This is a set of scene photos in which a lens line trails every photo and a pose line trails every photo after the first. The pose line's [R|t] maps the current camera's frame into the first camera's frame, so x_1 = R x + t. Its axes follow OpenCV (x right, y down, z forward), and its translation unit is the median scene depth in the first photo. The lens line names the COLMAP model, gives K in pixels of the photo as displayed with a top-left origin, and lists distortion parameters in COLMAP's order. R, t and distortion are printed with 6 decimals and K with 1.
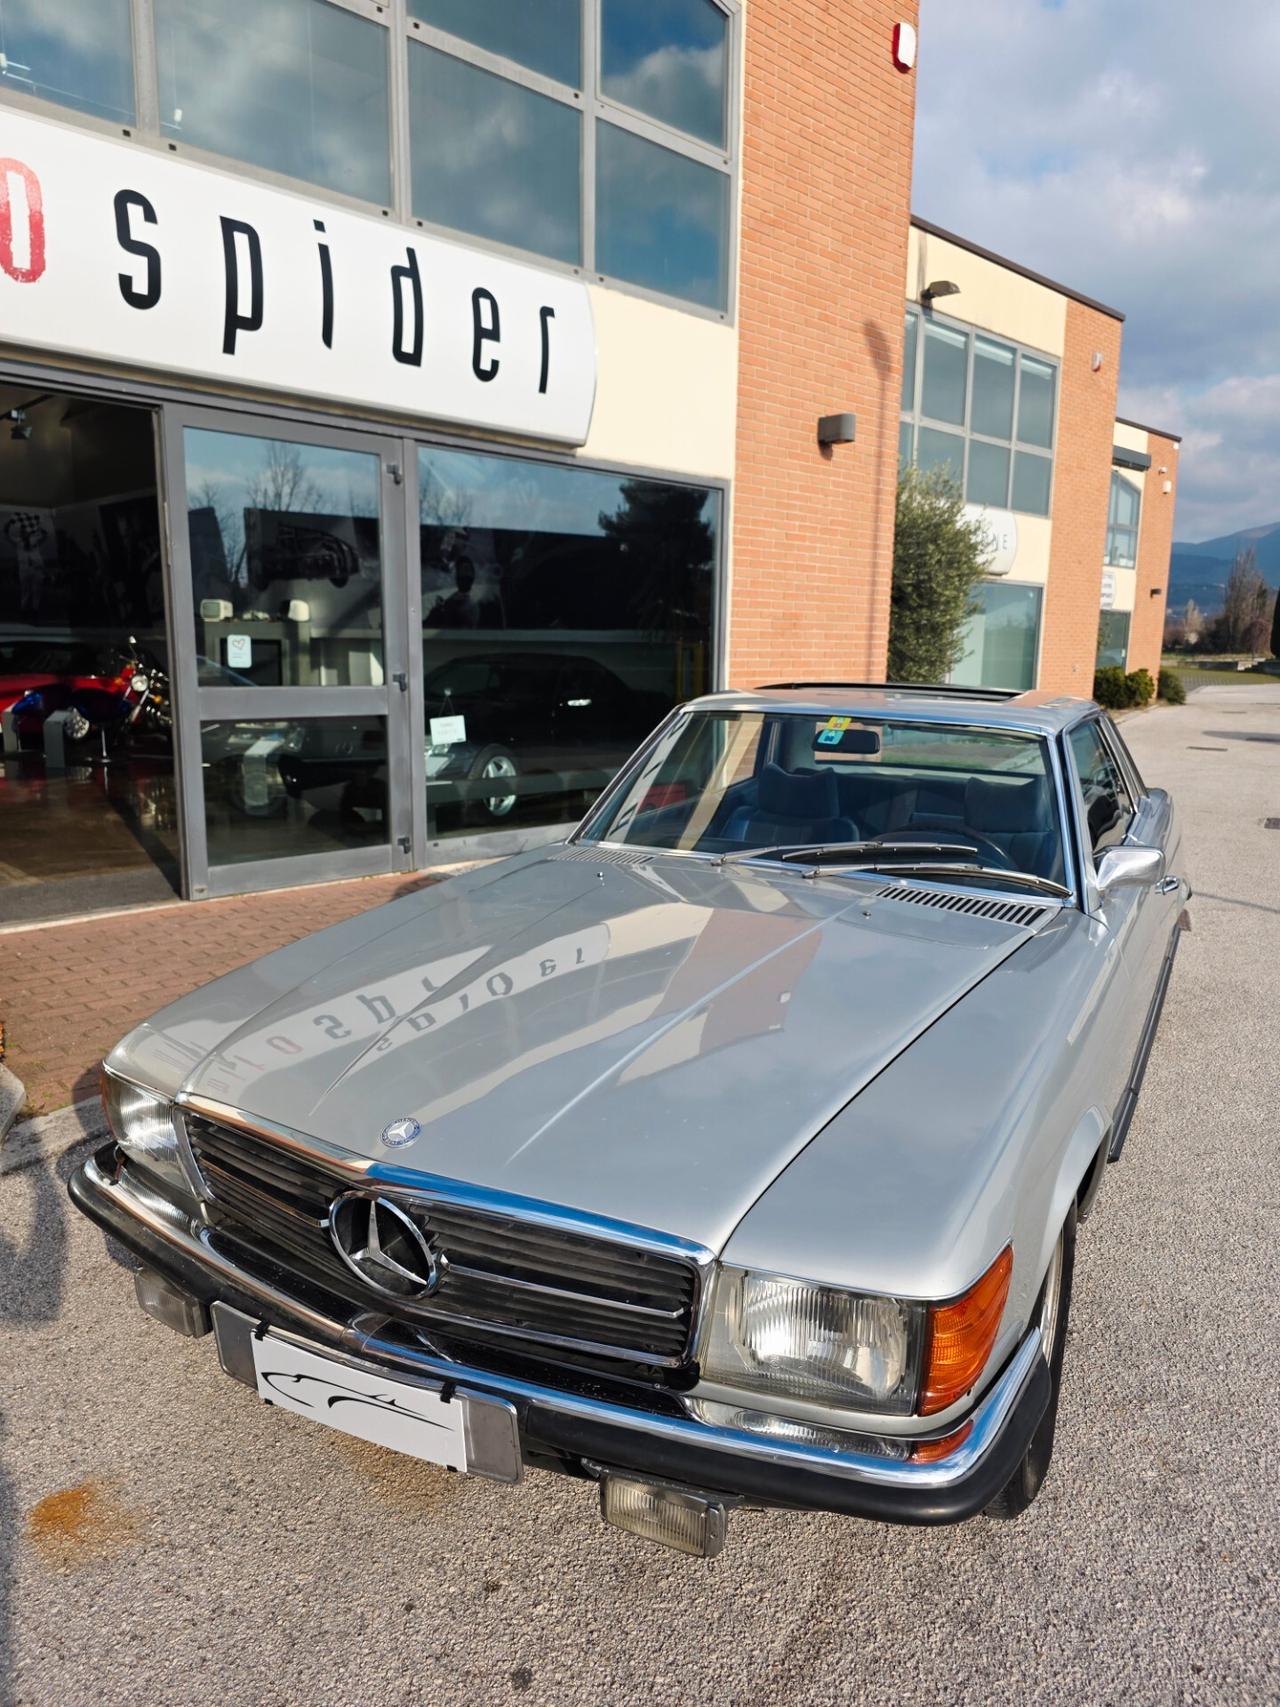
lens RADIAL K [[1145.9, 0, 656.7], [0, 1145.9, 849.3], [0, 0, 1]] dist [0.042374, -0.040770]
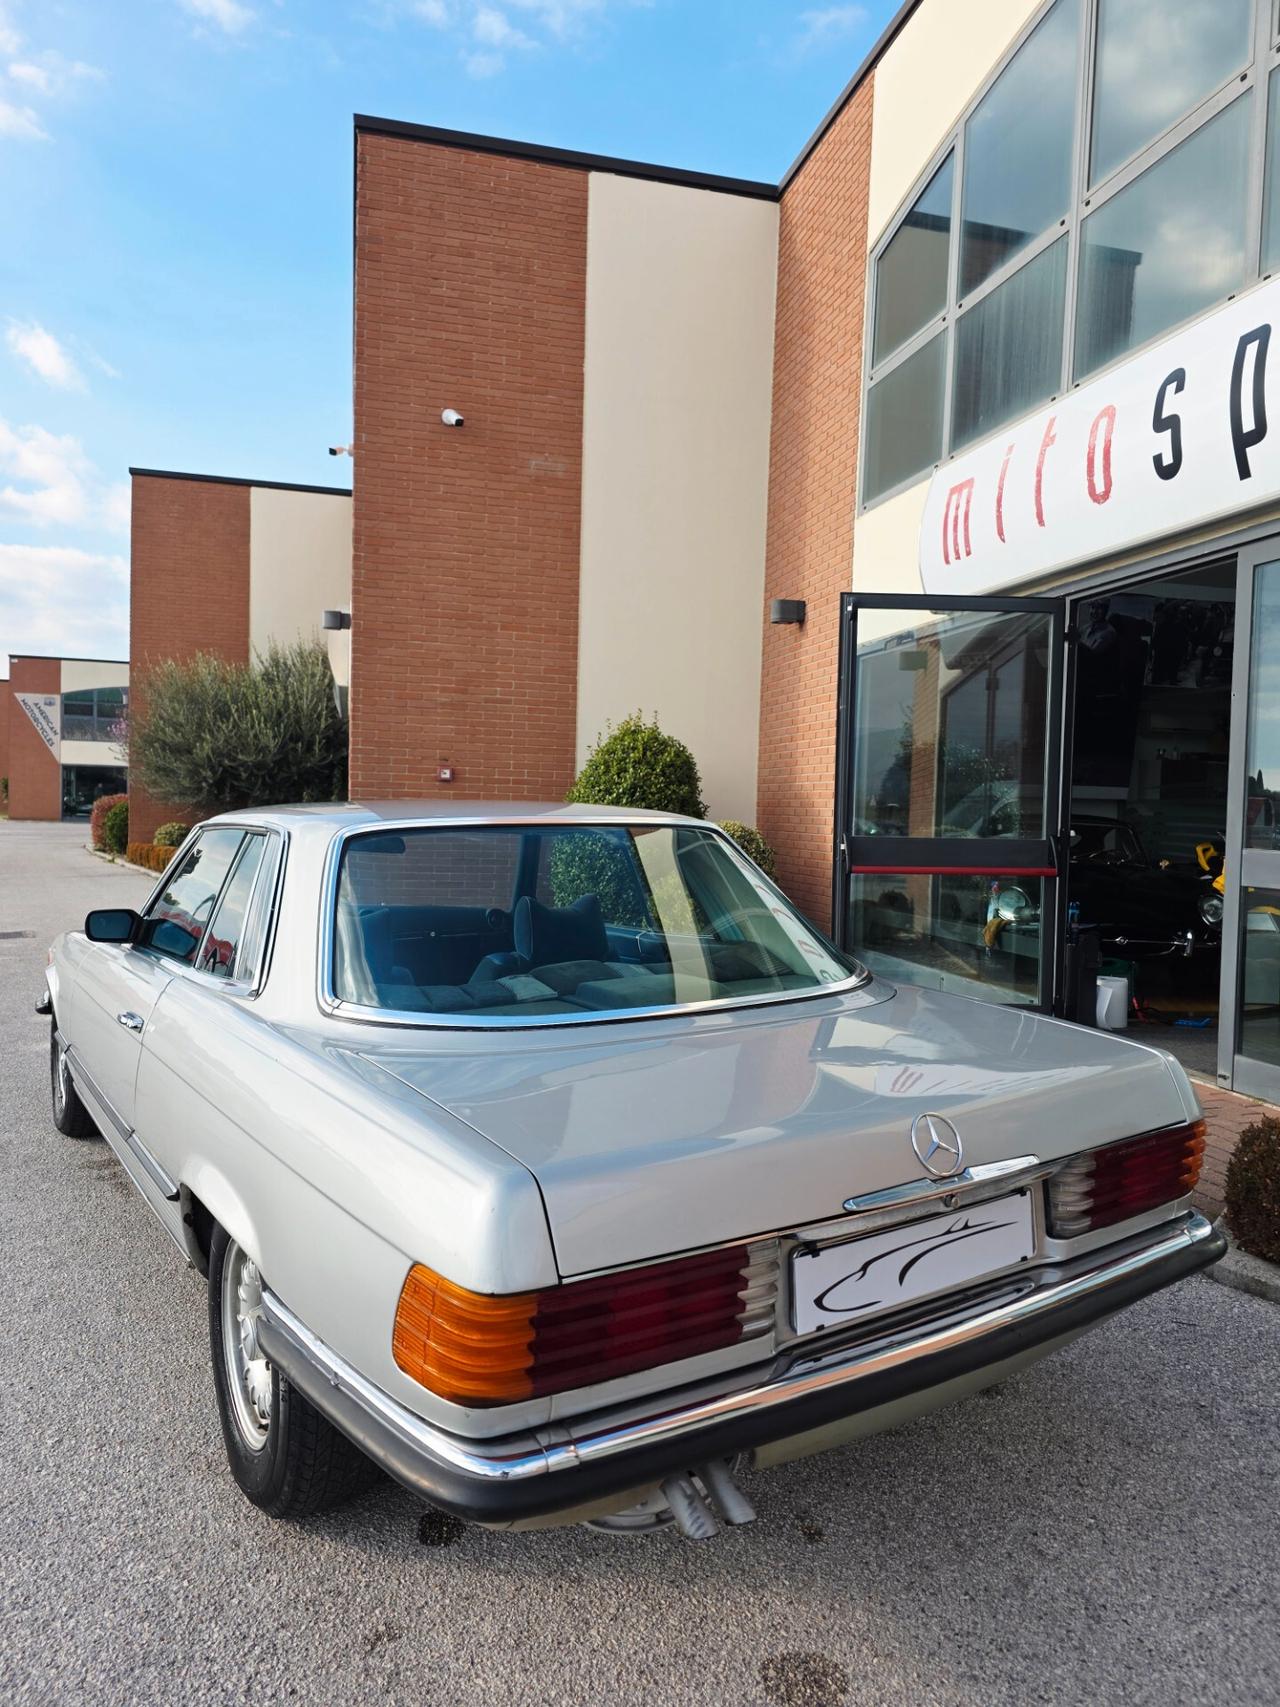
lens RADIAL K [[1153.7, 0, 640.0], [0, 1153.7, 853.5], [0, 0, 1]] dist [0.035114, -0.037639]
pose [[-0.490640, -0.001022, -0.871362, 0.428948], [-0.182182, 0.978019, 0.101434, -0.100717], [0.852105, 0.208514, -0.480041, 0.731639]]
